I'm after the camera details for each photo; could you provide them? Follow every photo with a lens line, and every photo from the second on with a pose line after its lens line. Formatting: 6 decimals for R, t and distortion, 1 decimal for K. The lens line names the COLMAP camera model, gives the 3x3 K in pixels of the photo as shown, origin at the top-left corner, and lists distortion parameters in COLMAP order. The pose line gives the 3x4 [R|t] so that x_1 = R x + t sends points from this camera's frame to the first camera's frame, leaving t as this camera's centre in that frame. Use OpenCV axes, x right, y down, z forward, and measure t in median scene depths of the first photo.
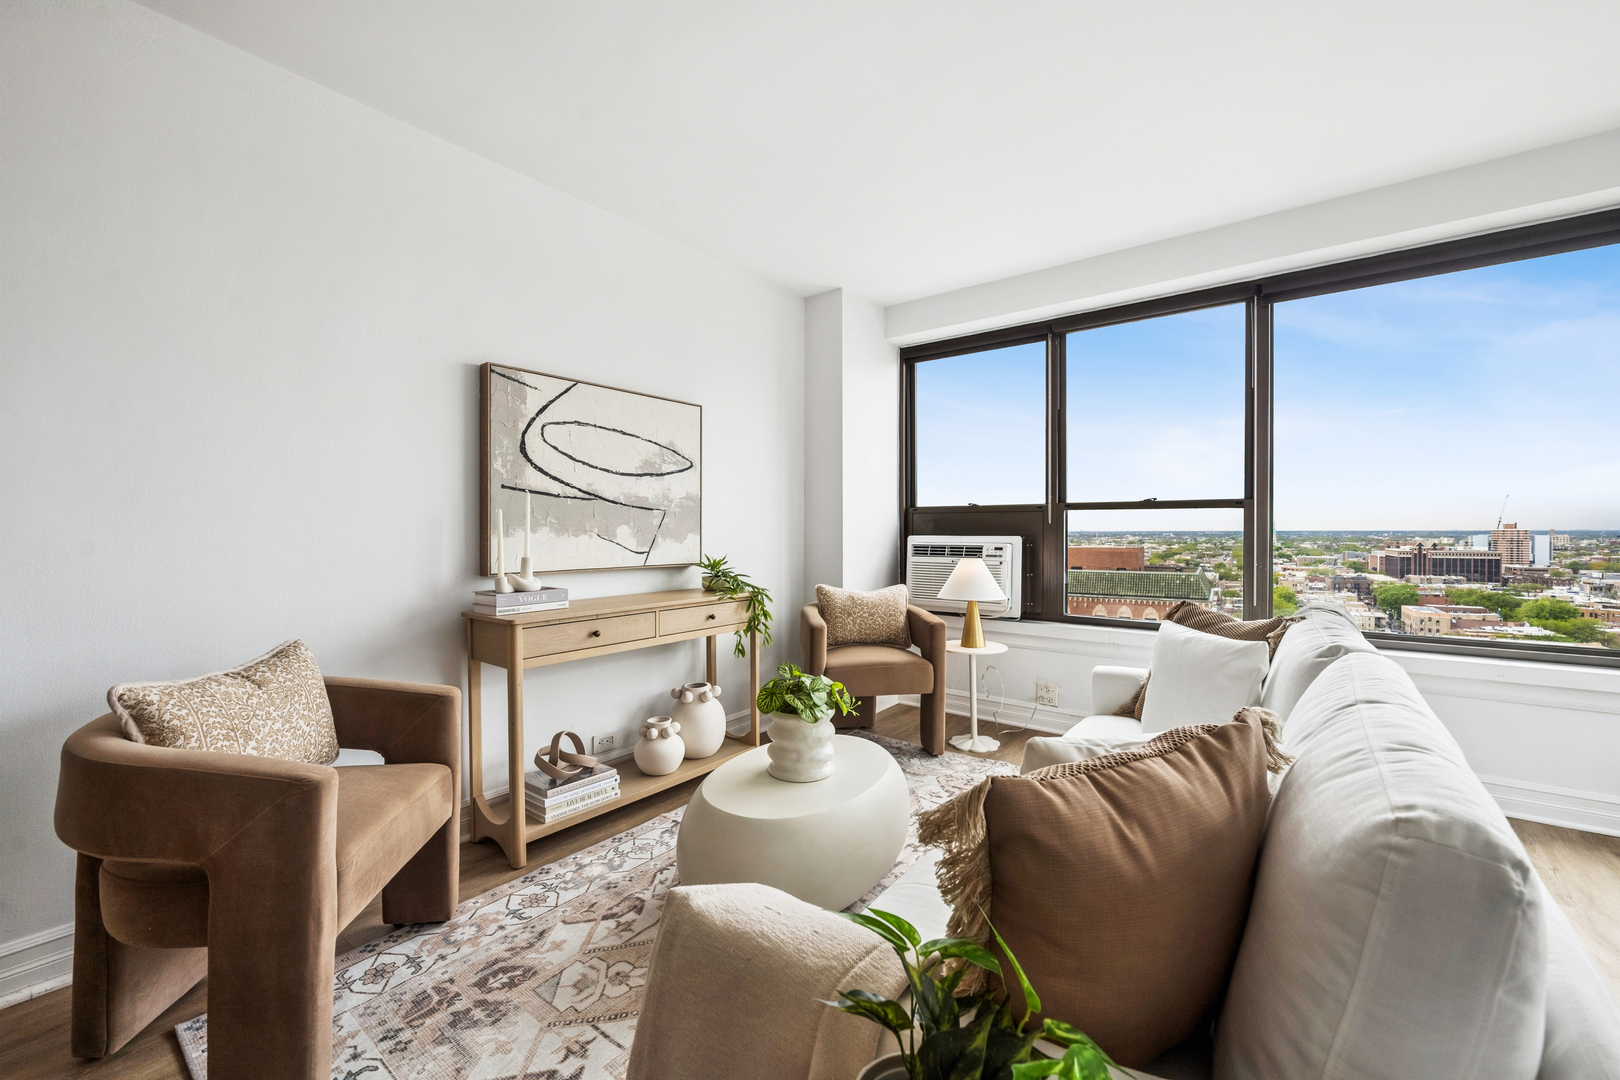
lens RADIAL K [[643.6, 0, 805.5], [0, 643.6, 534.5], [0, 0, 1]] dist [-0.012844, -0.000467]
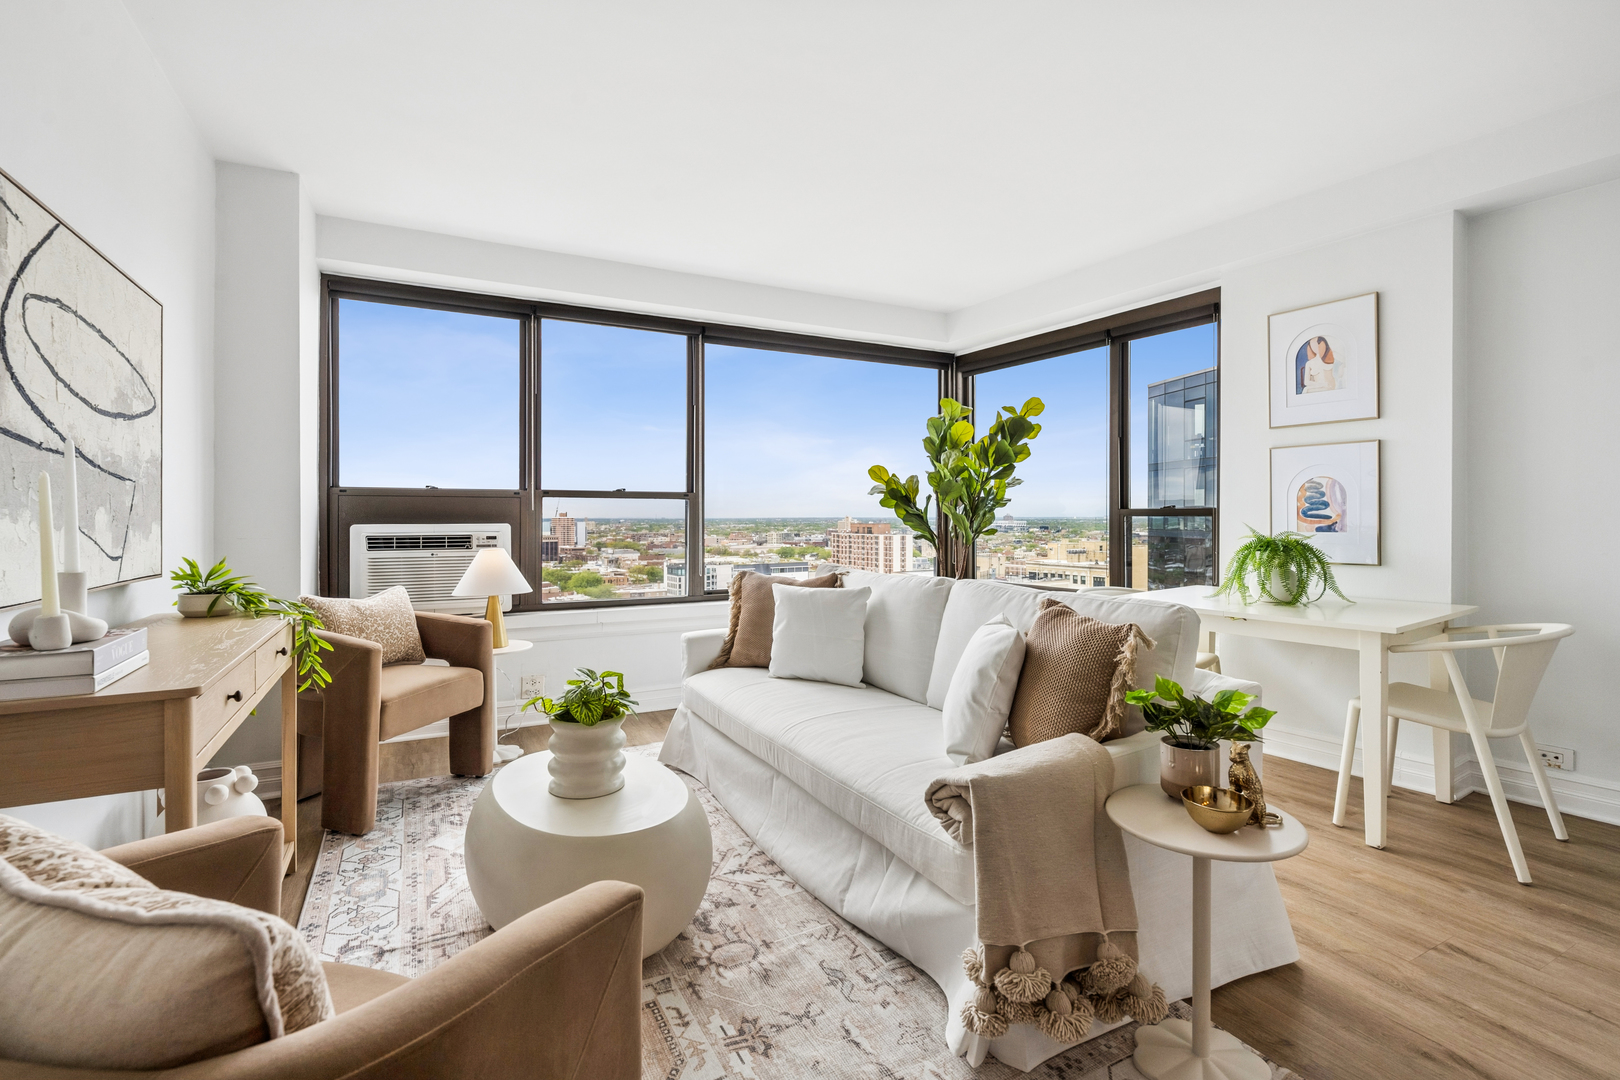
lens RADIAL K [[728.3, 0, 799.7], [0, 728.3, 524.1], [0, 0, 1]] dist [-0.010412, 0.001550]
pose [[0.420546, -0.008121, 0.907235, -0.458435], [0.007033, 0.999959, 0.005691, -0.000302], [-0.907244, 0.003987, 0.420586, 0.177669]]
